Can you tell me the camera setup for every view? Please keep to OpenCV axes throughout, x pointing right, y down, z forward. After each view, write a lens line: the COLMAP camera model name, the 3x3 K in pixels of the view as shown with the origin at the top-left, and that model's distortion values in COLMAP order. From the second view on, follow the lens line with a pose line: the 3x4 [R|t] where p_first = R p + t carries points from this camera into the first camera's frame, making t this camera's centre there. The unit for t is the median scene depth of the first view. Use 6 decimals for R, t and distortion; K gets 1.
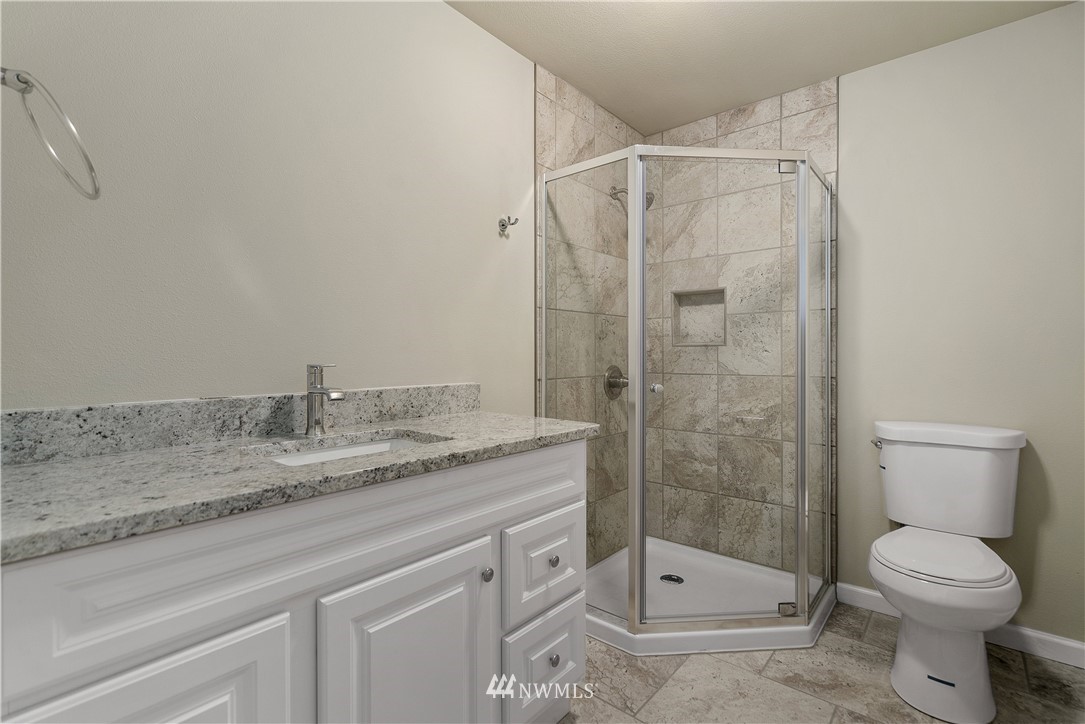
lens RADIAL K [[500.4, 0, 536.9], [0, 500.4, 358.9], [0, 0, 1]] dist [-0.006279, 0.002954]
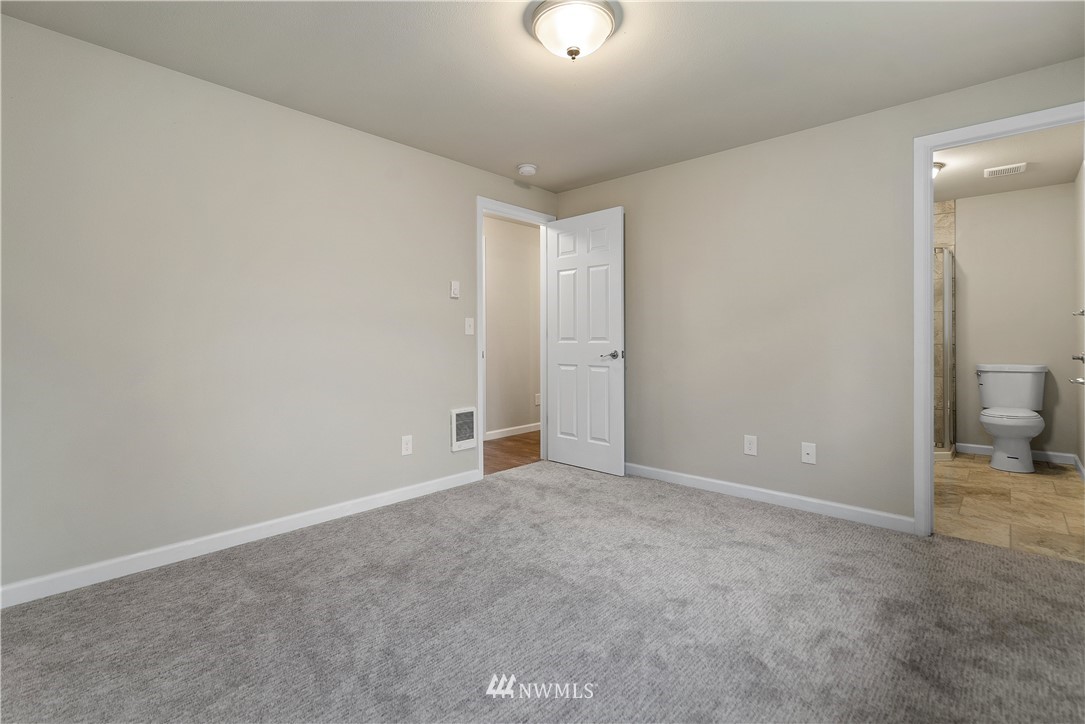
lens RADIAL K [[500.4, 0, 540.6], [0, 500.4, 339.1], [0, 0, 1]] dist [-0.006279, 0.002954]
pose [[0.998771, 0.009397, -0.048670, -1.204536], [-0.010123, 0.999841, -0.014690, 0.073500], [0.048524, 0.015165, 0.998707, -1.364104]]
